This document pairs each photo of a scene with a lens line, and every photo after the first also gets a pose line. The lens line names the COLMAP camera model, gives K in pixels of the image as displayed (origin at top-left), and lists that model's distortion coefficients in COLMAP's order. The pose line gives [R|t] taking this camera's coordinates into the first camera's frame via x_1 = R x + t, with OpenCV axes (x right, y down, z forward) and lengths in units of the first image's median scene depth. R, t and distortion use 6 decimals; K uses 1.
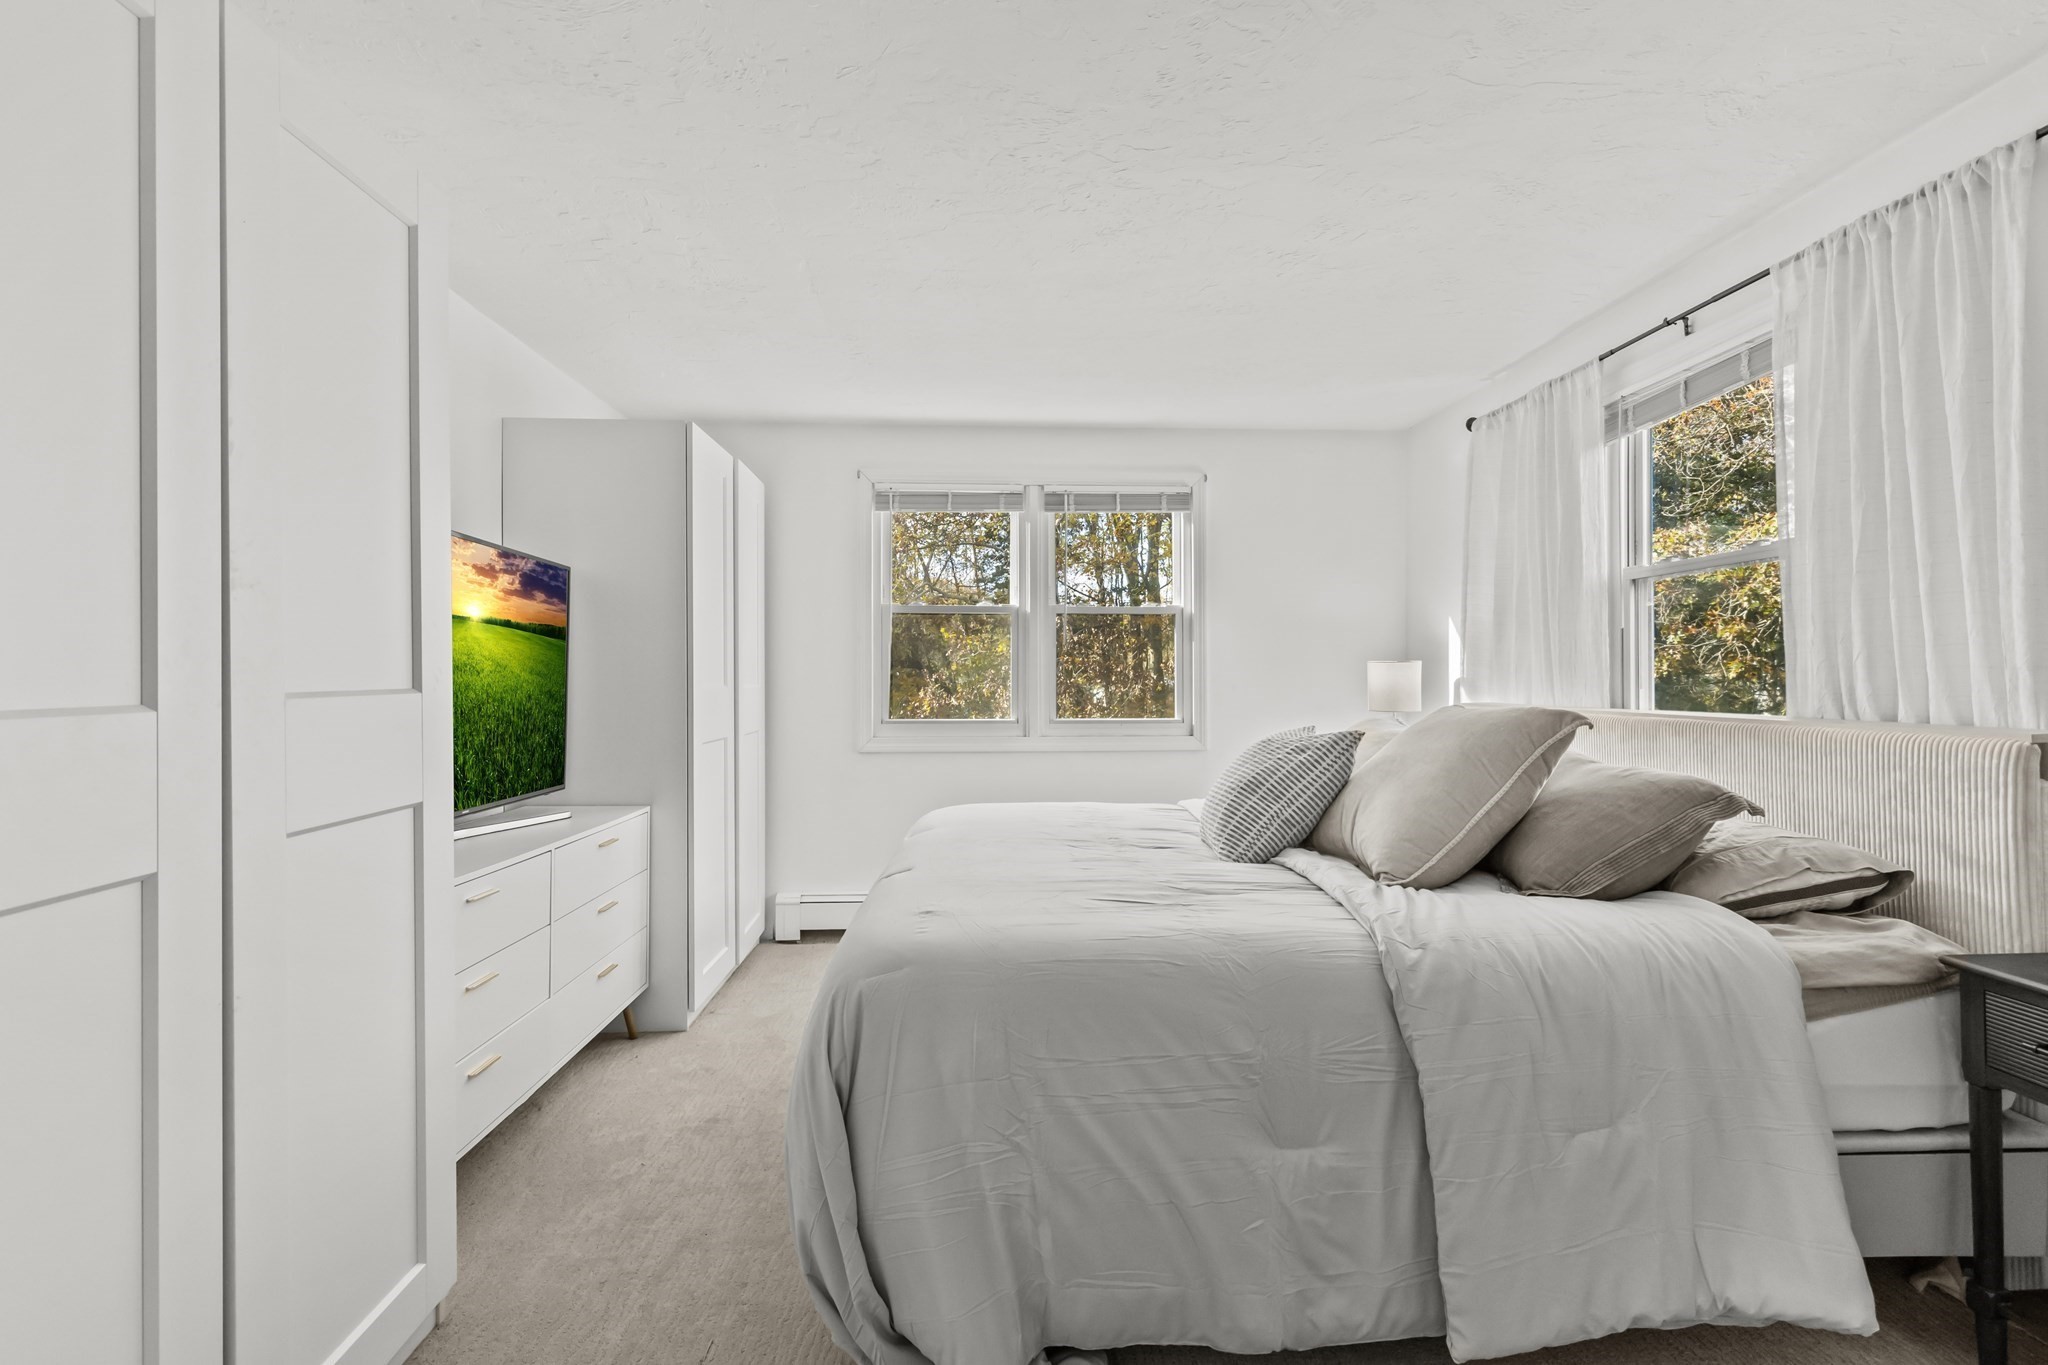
lens RADIAL K [[920.5, 0, 1035.0], [0, 920.5, 675.9], [0, 0, 1]] dist [0.000834, -0.000228]
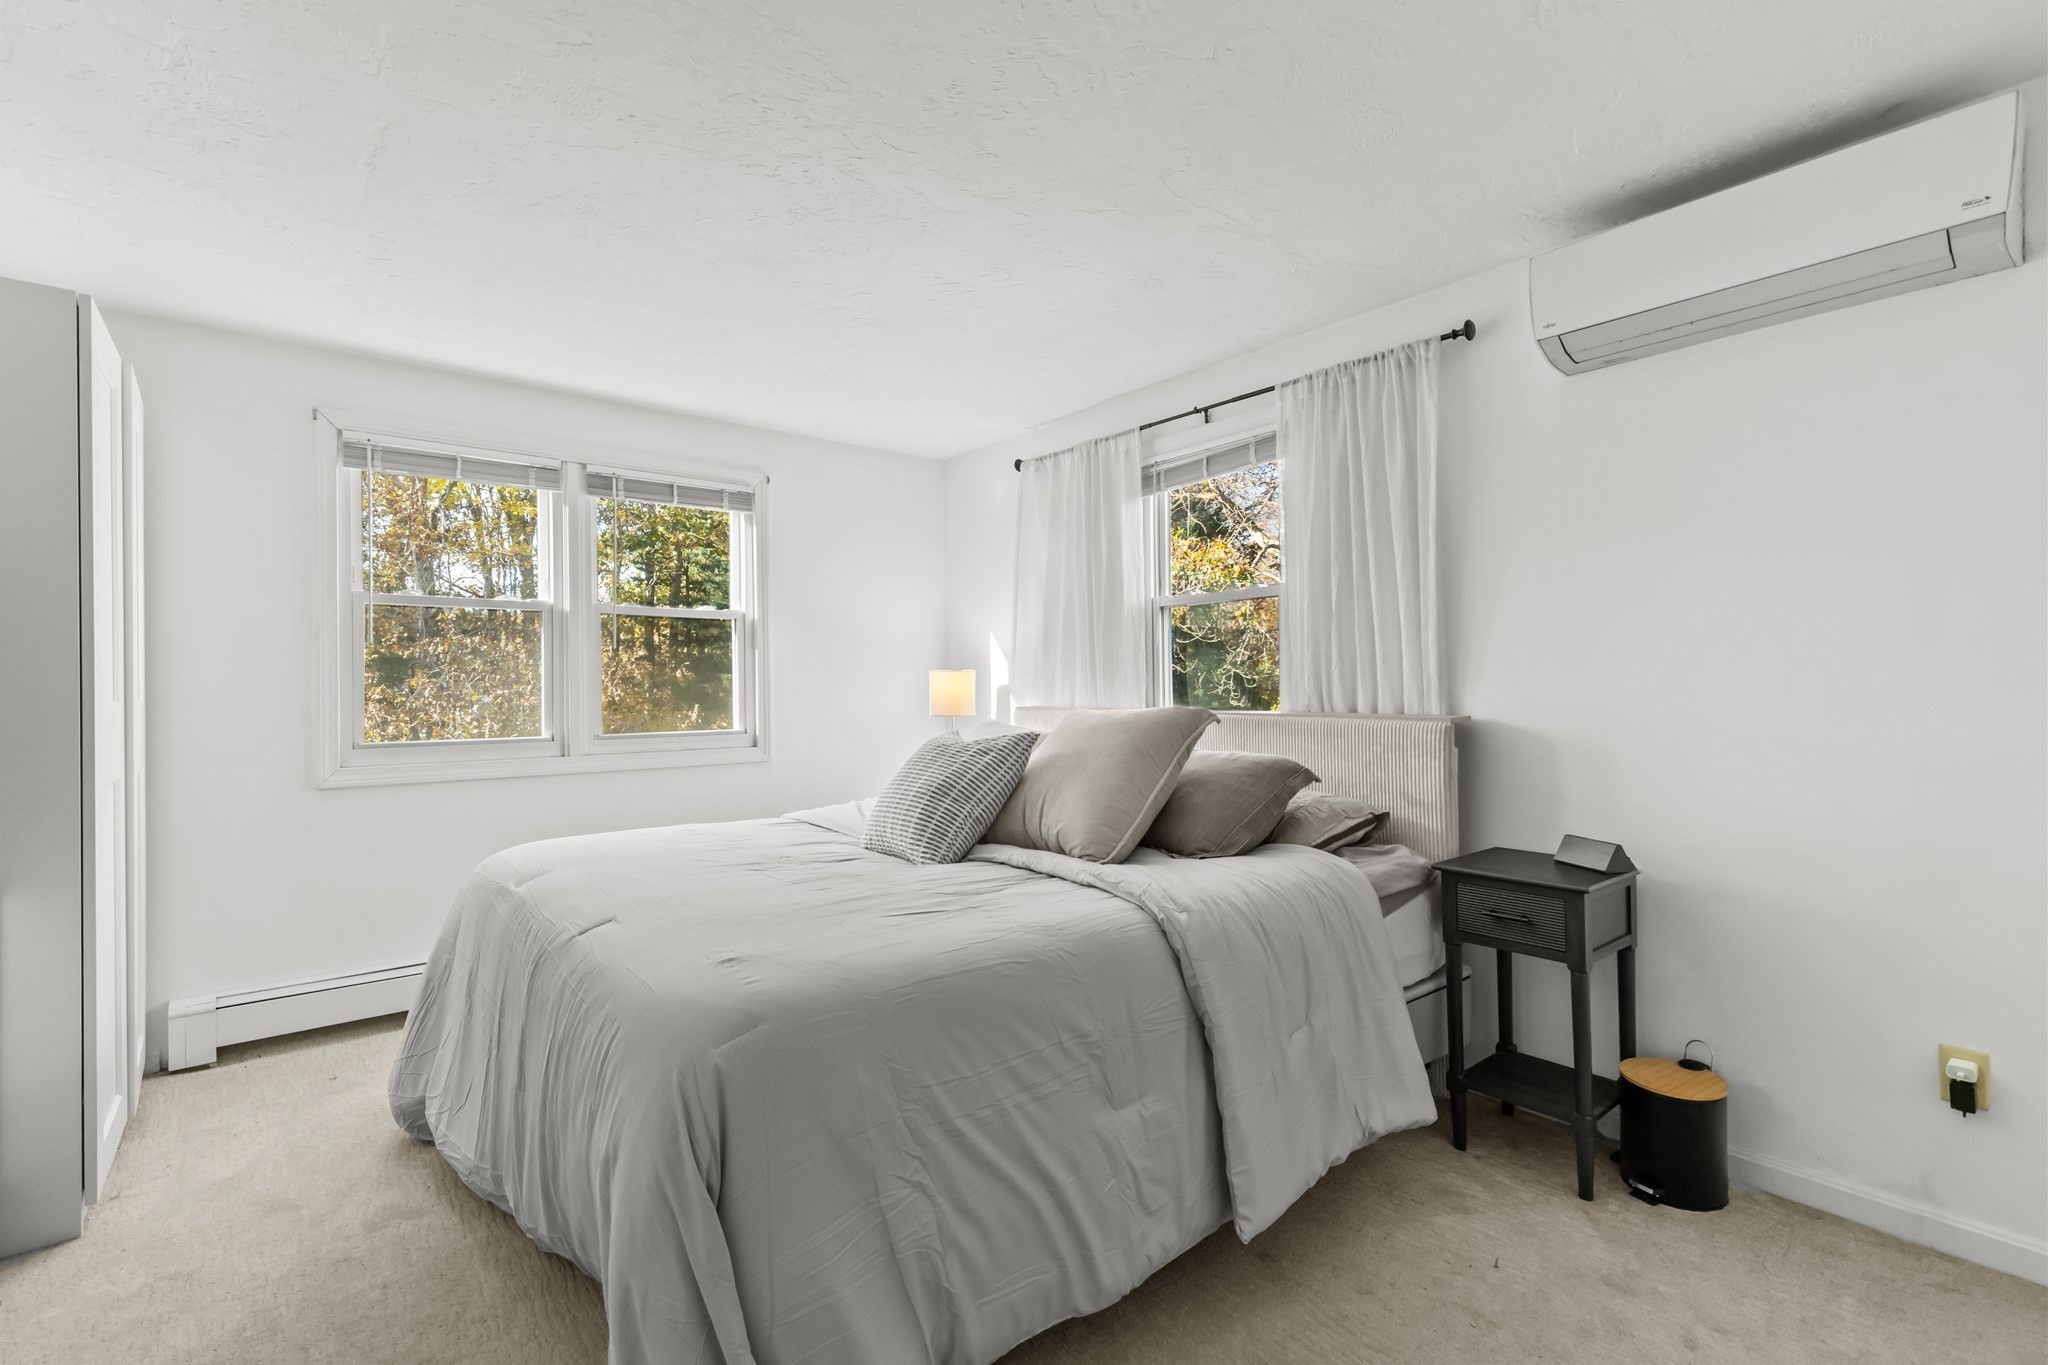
lens RADIAL K [[911.5, 0, 1036.2], [0, 911.5, 683.3], [0, 0, 1]] dist [0.003141, -0.000187]
pose [[0.804016, -0.002161, 0.594604, -0.283192], [0.003821, 0.999992, -0.001533, 0.002499], [-0.594595, 0.003504, 0.804018, 0.110946]]
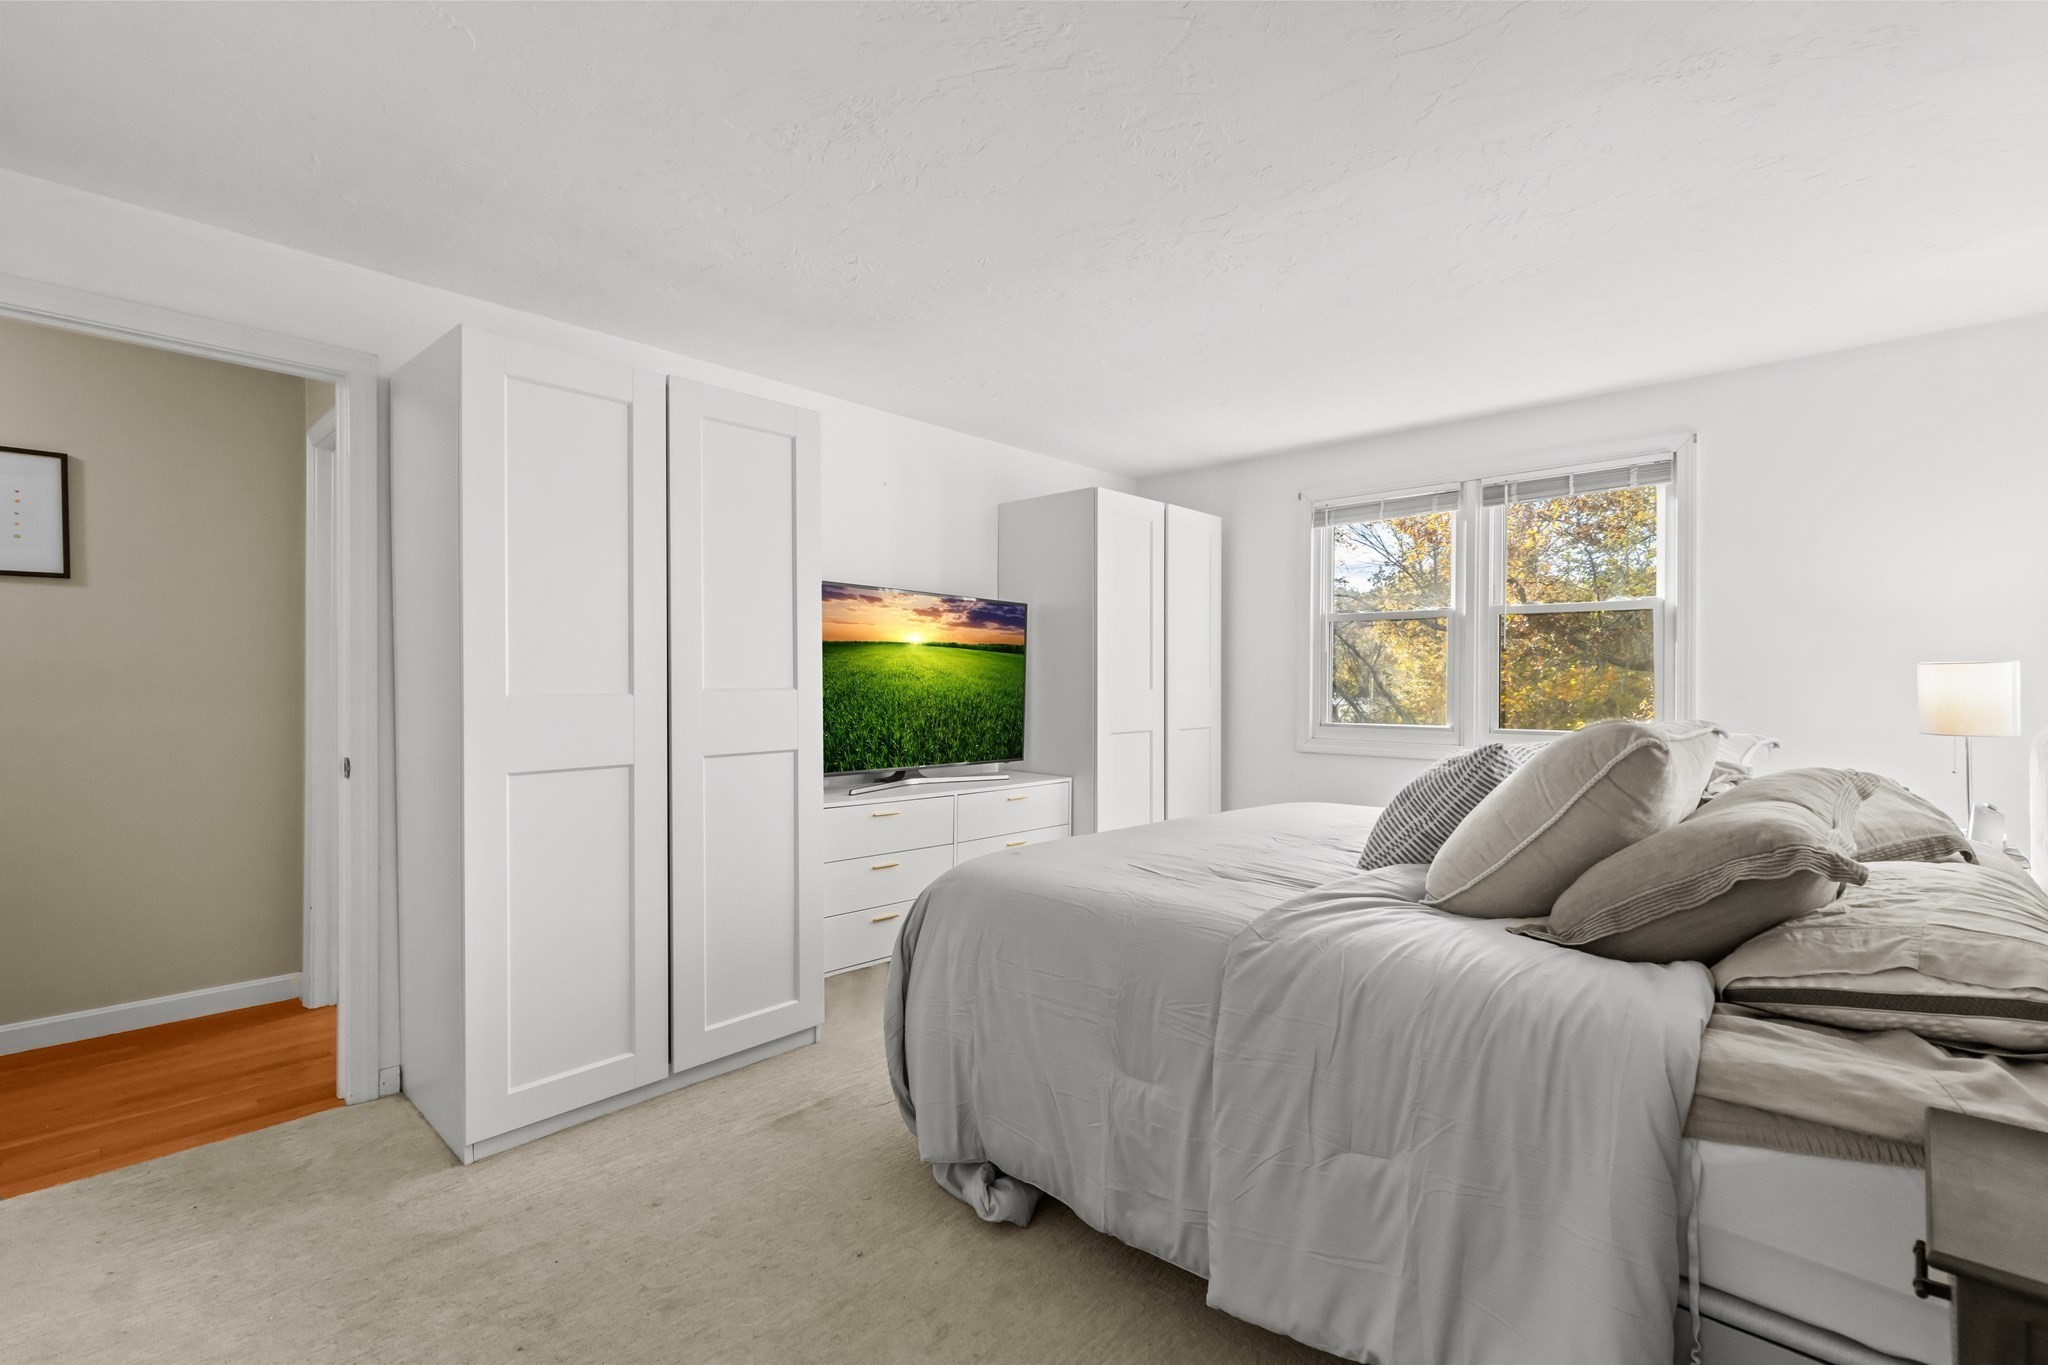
lens RADIAL K [[911.5, 0, 1036.2], [0, 911.5, 683.3], [0, 0, 1]] dist [0.003141, -0.000187]
pose [[0.697490, 0.005153, -0.716576, 0.635285], [-0.005049, 0.999985, 0.002277, 0.001662], [0.716577, 0.002029, 0.697505, 0.054638]]
